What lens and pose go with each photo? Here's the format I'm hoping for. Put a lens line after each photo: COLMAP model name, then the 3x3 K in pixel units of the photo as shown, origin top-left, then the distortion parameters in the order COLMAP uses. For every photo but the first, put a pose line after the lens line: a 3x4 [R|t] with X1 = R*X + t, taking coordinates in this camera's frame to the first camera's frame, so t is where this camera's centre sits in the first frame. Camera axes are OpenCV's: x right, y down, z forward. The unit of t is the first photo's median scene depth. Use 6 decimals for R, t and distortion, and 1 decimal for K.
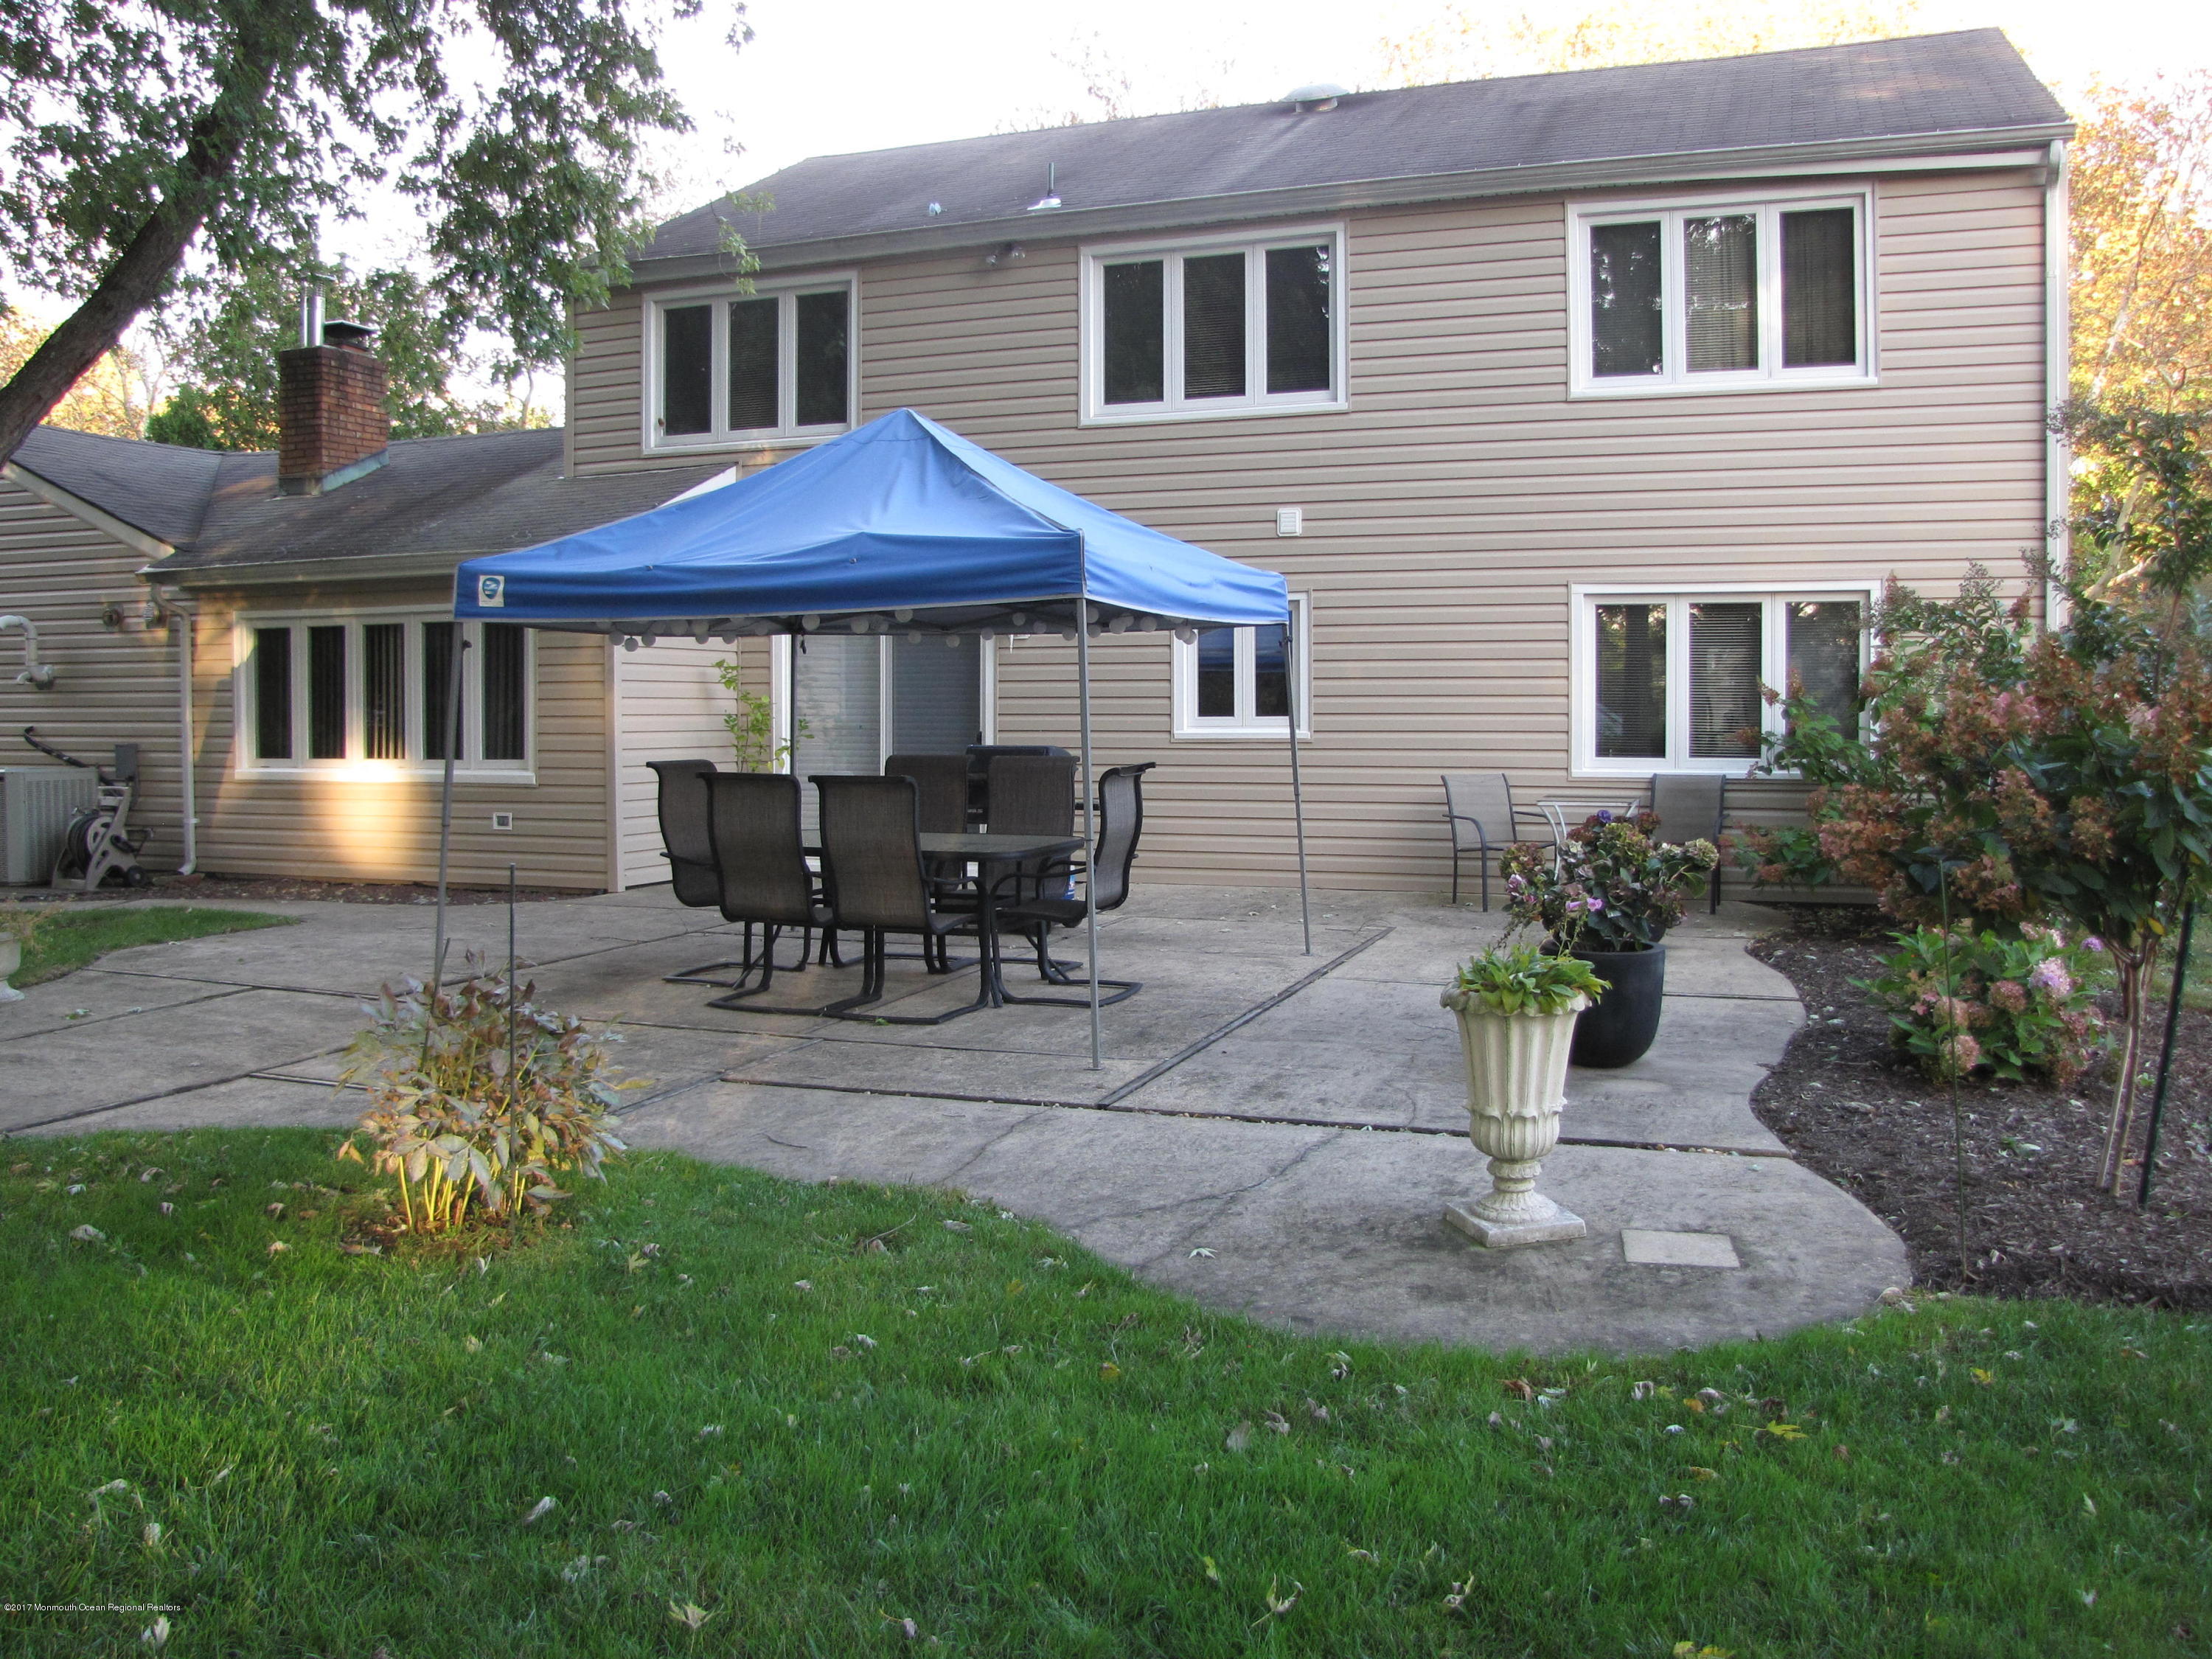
lens RADIAL K [[1850.7, 0, 1109.7], [0, 1850.7, 818.7], [0, 0, 1]] dist [-0.172778, 0.125270]
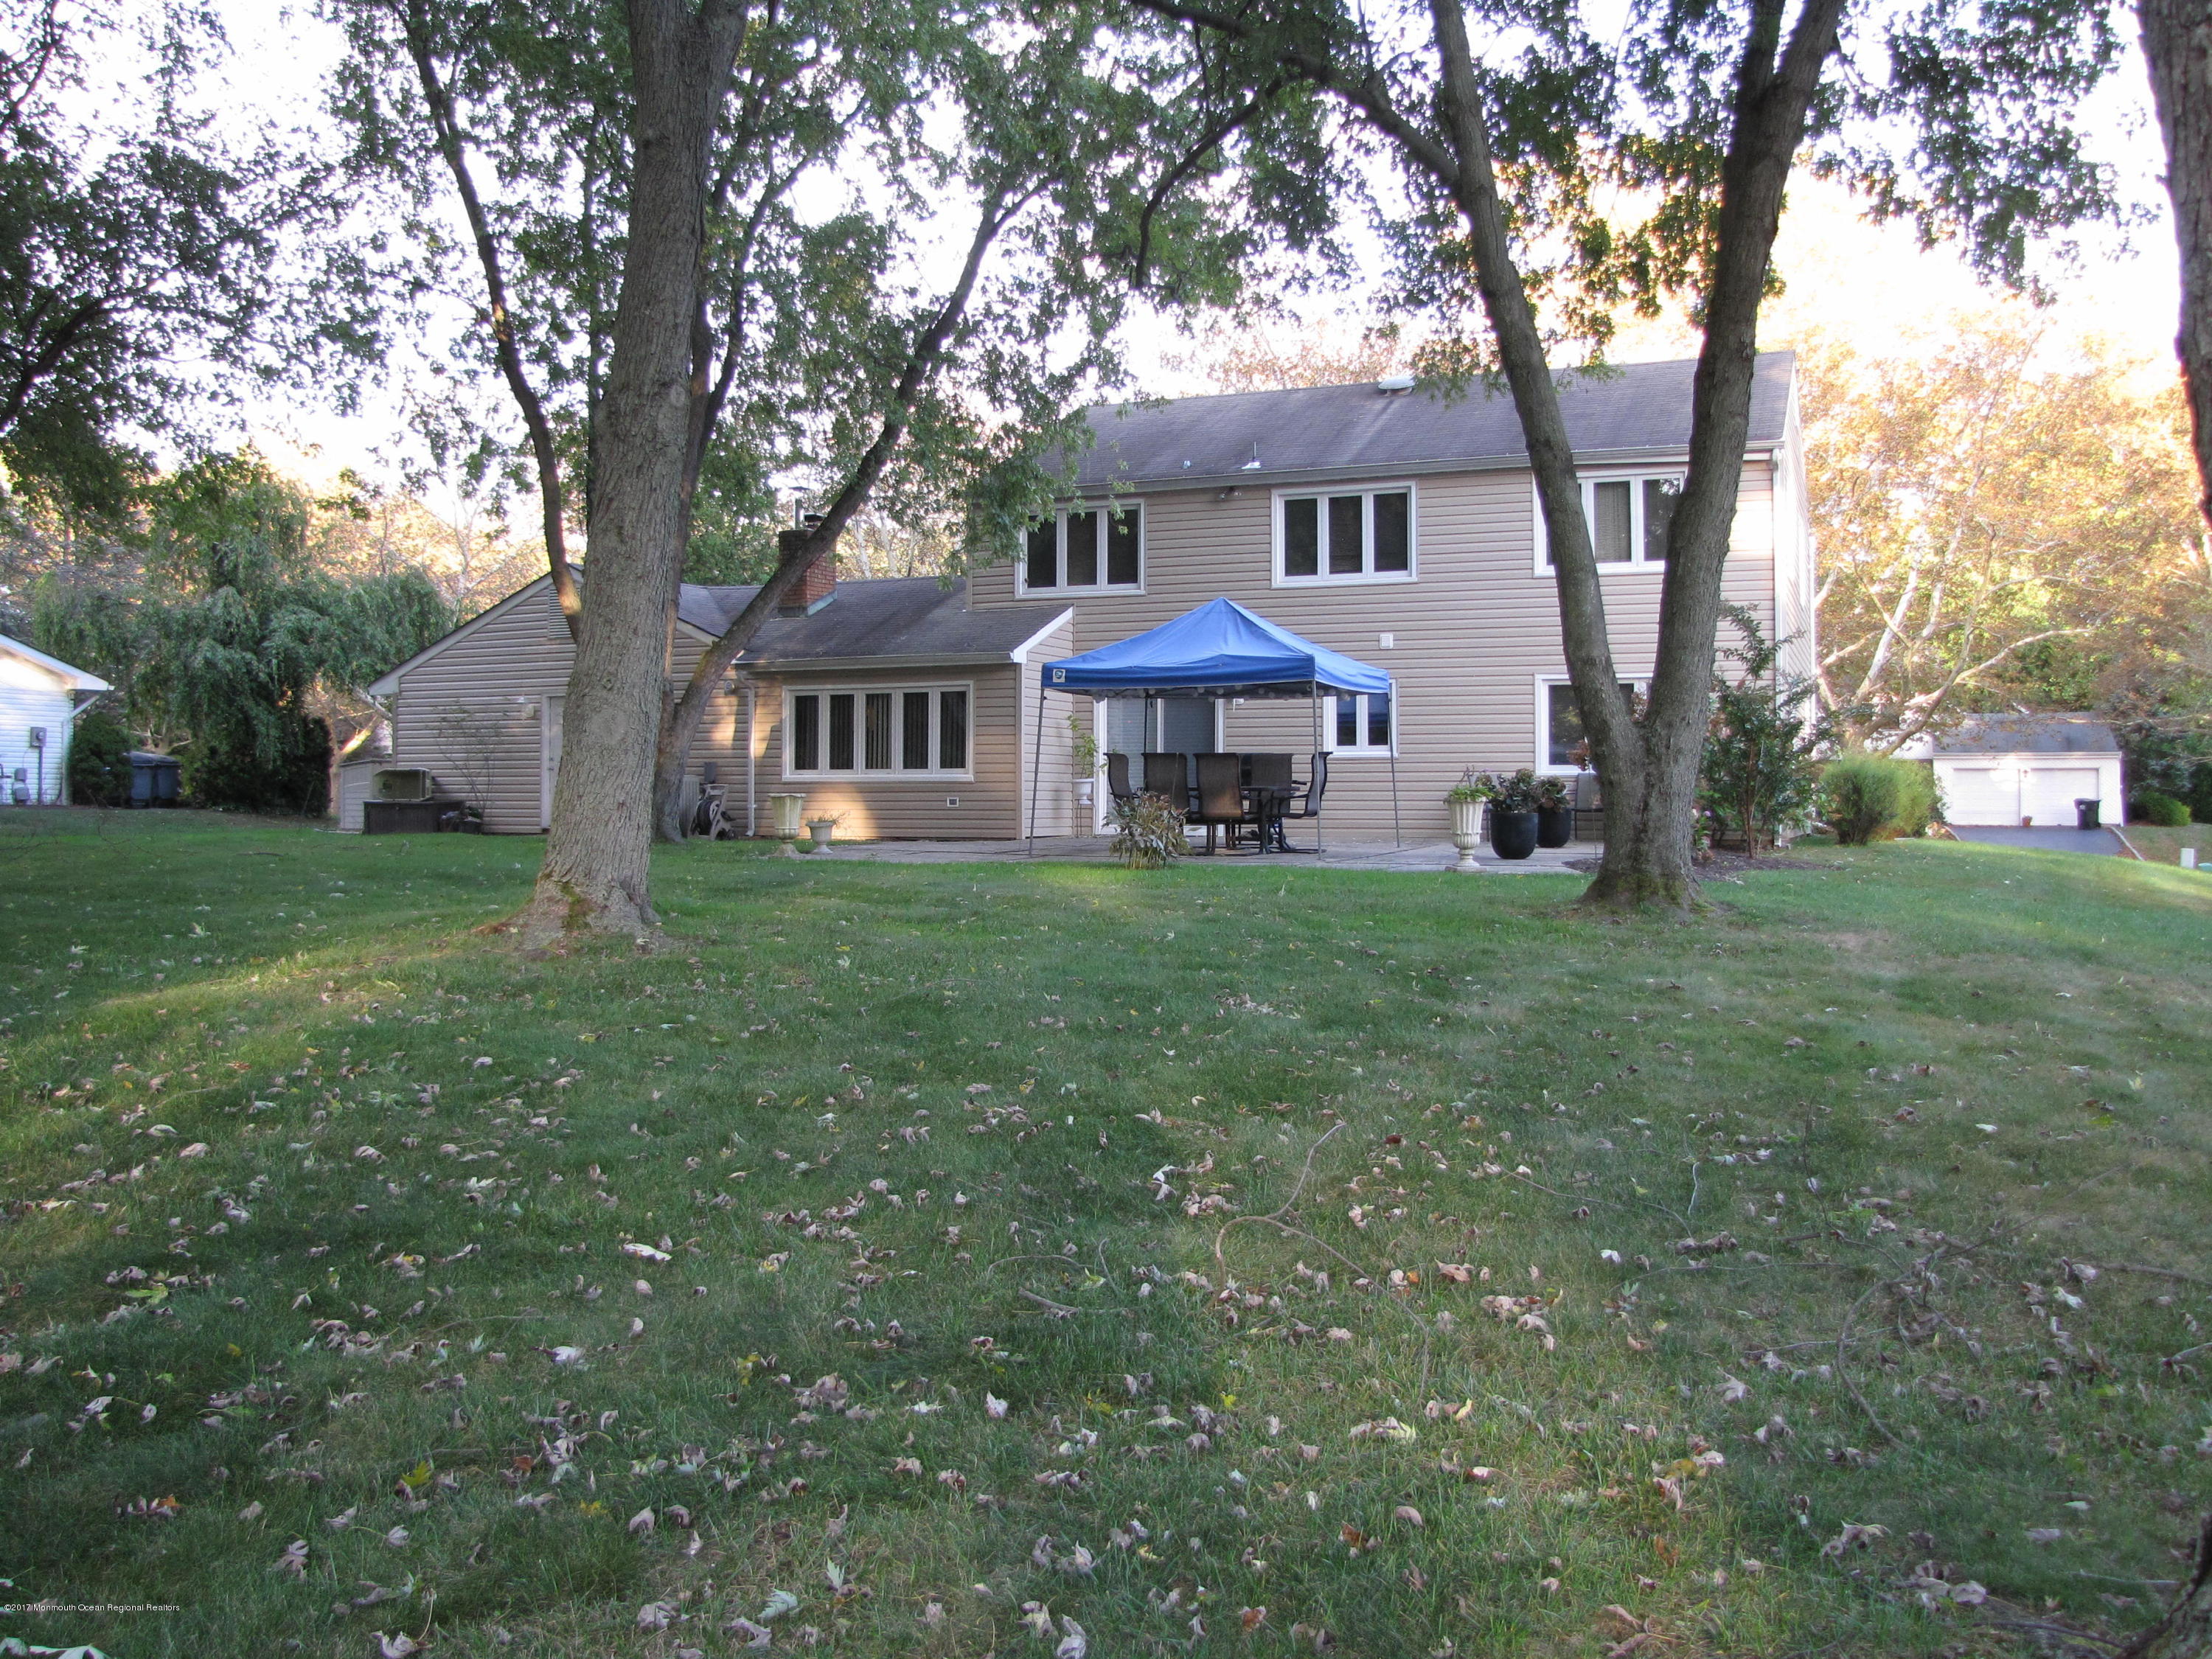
lens RADIAL K [[1850.7, 0, 1103.8], [0, 1850.7, 829.9], [0, 0, 1]] dist [-0.172778, 0.125270]
pose [[0.998963, 0.002641, -0.045443, -0.100702], [-0.004464, 0.999187, -0.040056, 0.103651], [0.045300, 0.040217, 0.998164, -0.845343]]
